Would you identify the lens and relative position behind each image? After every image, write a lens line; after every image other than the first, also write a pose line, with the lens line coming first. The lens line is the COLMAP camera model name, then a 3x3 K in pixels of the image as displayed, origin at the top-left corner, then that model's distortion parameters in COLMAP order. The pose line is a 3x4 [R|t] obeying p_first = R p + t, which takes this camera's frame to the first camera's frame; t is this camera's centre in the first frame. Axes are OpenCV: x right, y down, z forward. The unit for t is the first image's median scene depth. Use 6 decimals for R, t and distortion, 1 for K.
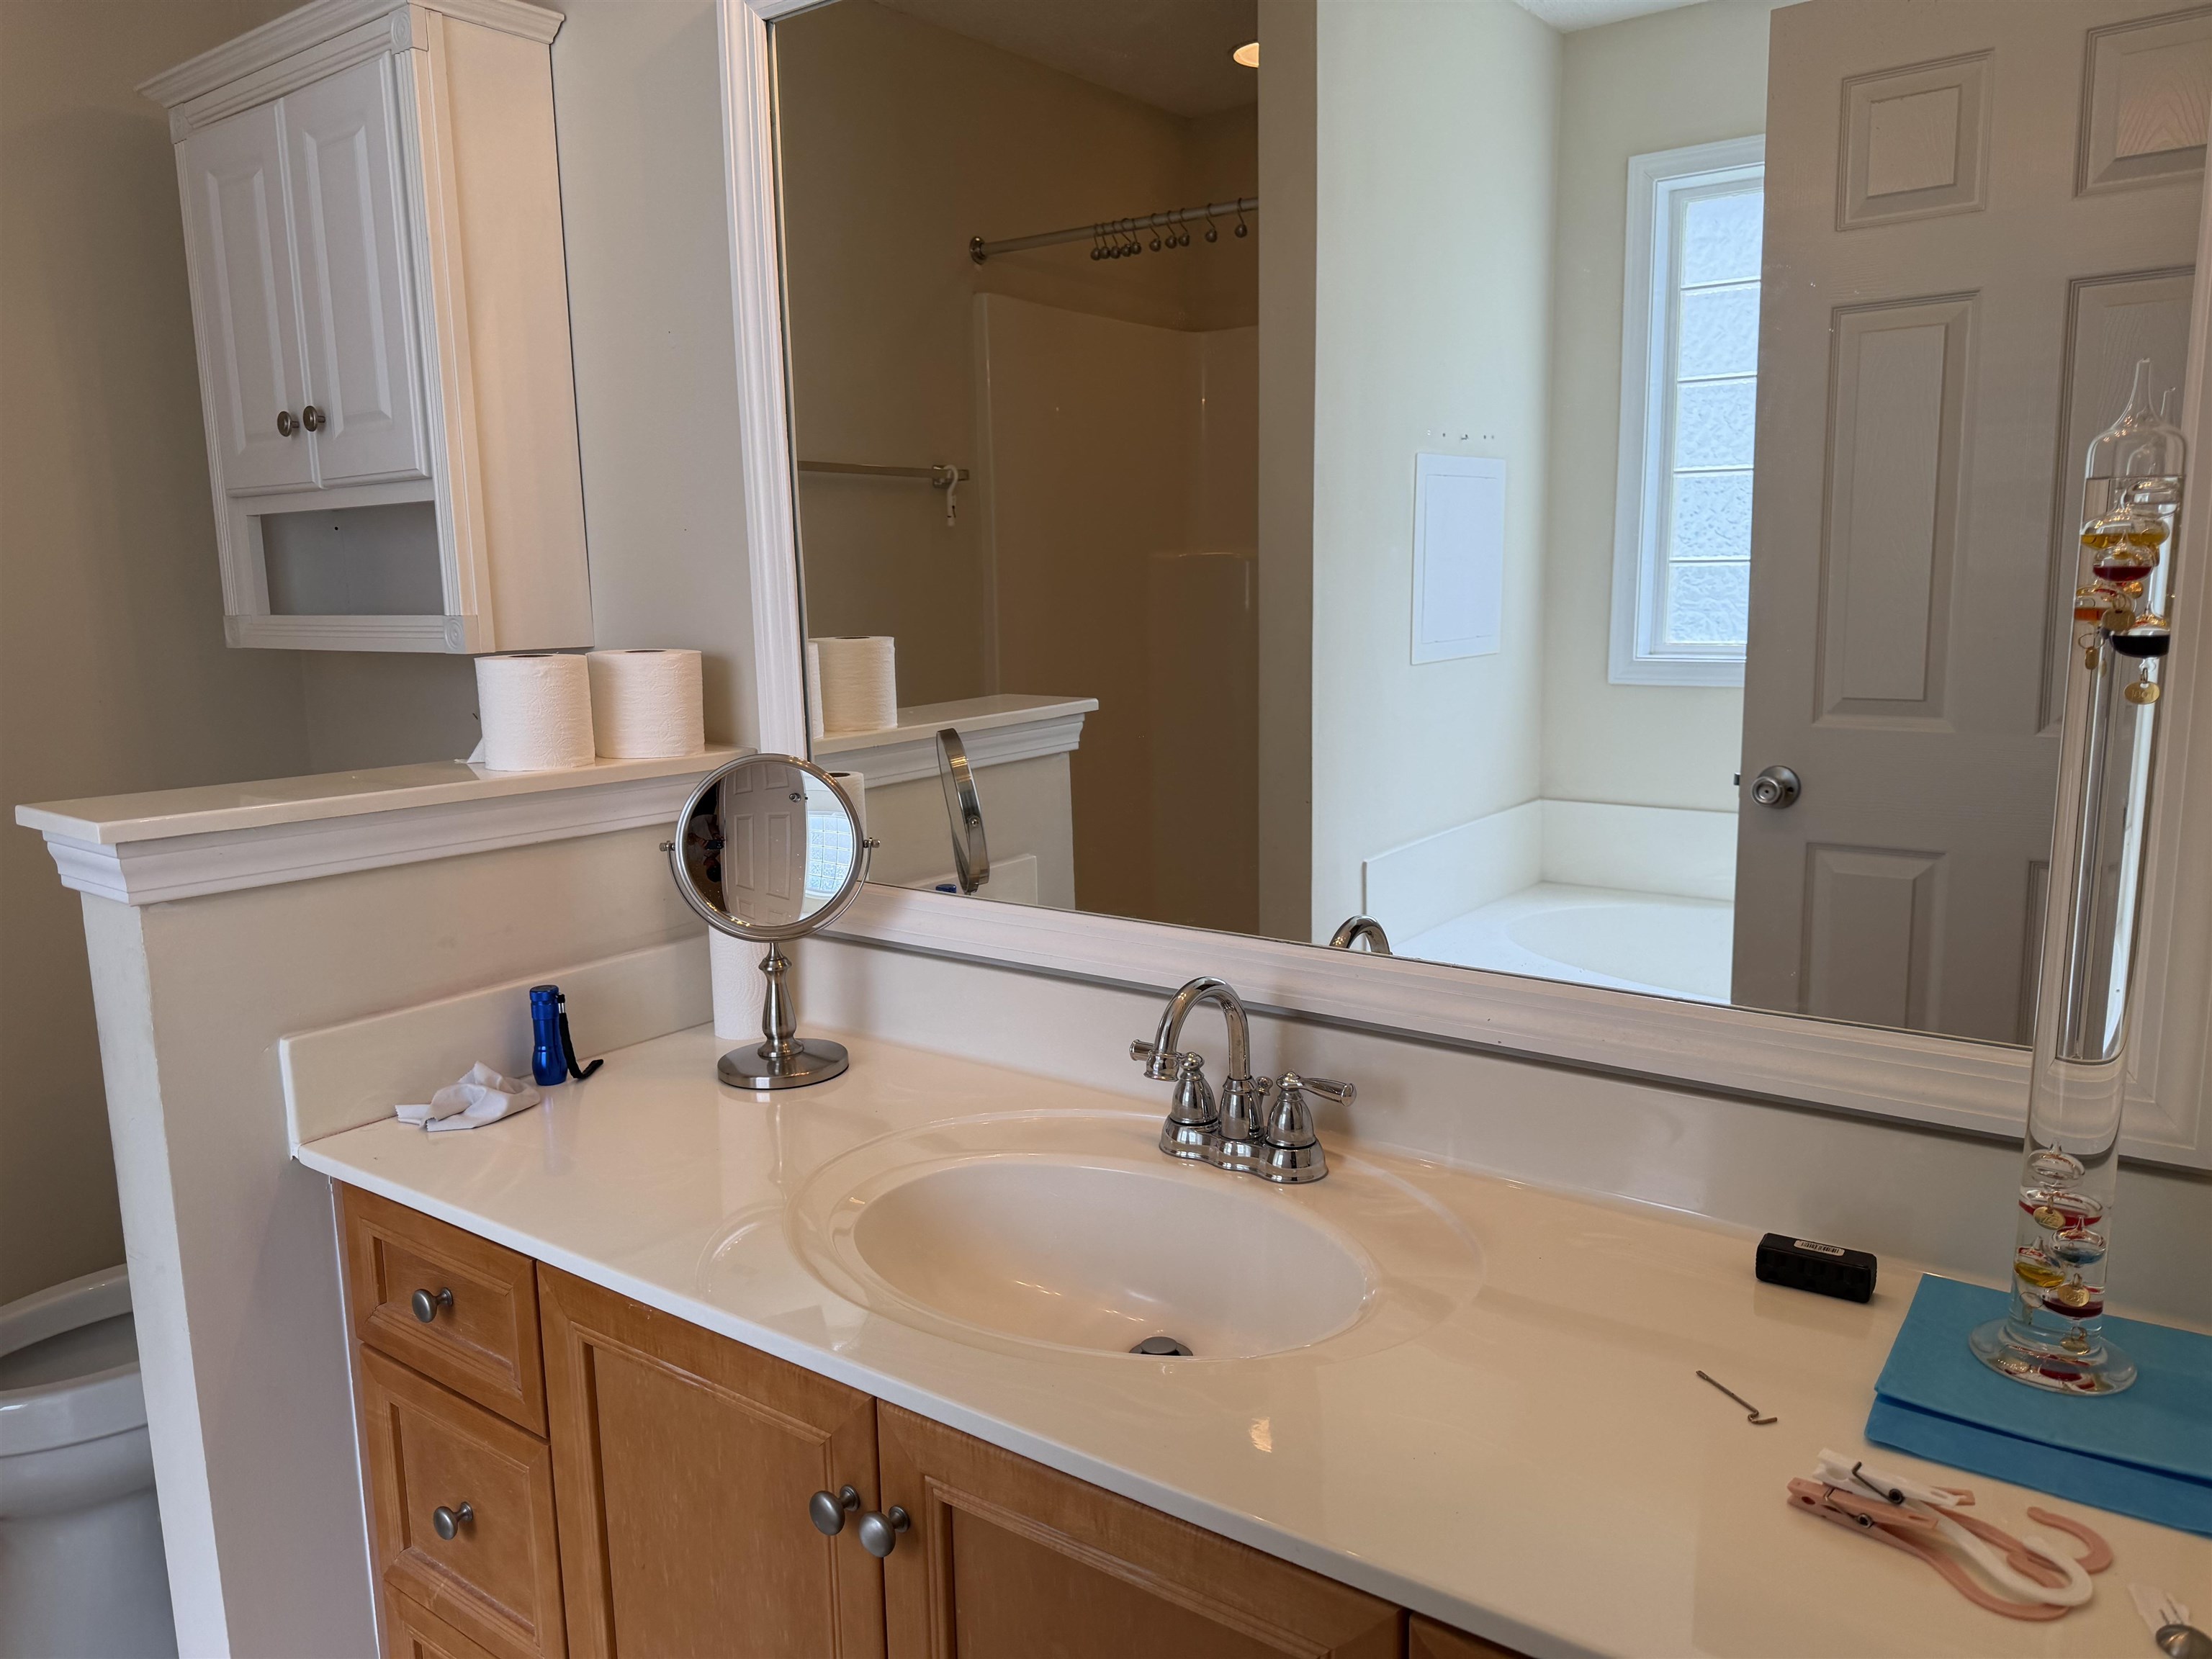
lens RADIAL K [[1556.7, 0, 1133.7], [0, 1556.7, 882.5], [0, 0, 1]] dist [0.057952, -0.074268]
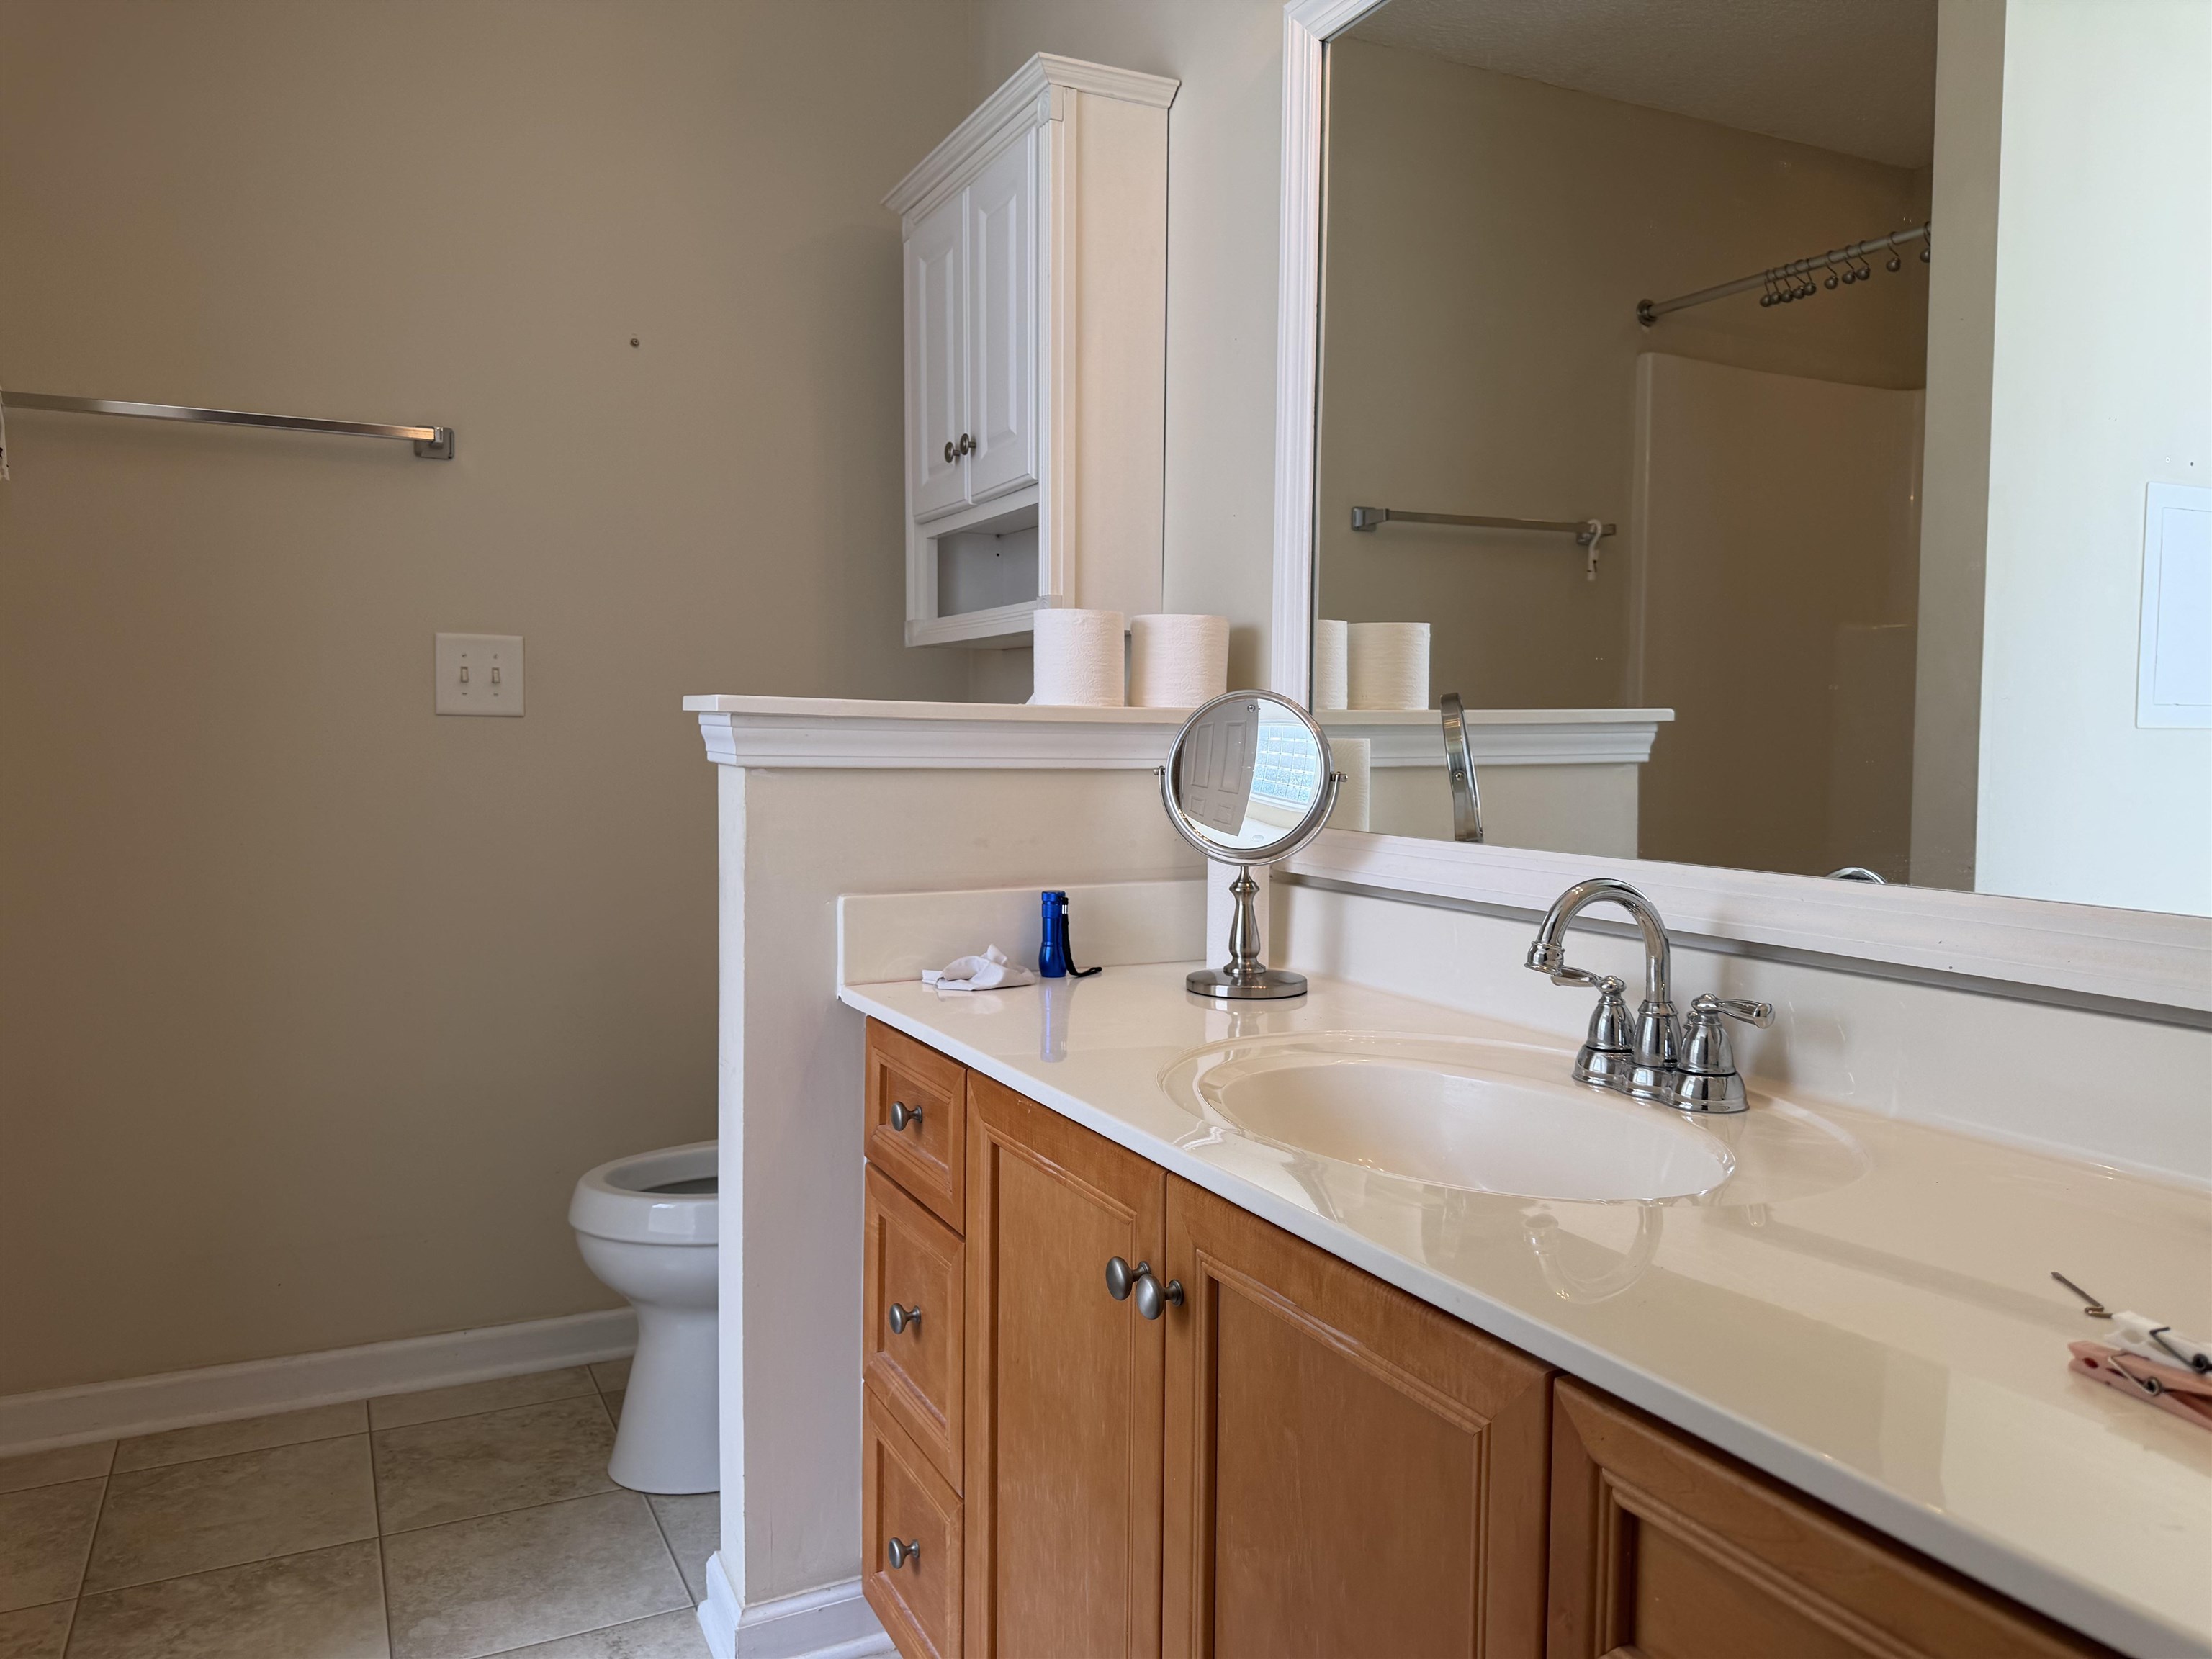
lens RADIAL K [[1556.7, 0, 1082.2], [0, 1556.7, 837.9], [0, 0, 1]] dist [0.057952, -0.074268]
pose [[0.890646, 0.057497, -0.451047, 0.164443], [-0.102604, 0.991801, -0.076174, 0.124364], [0.442970, 0.114123, 0.889243, 0.003221]]
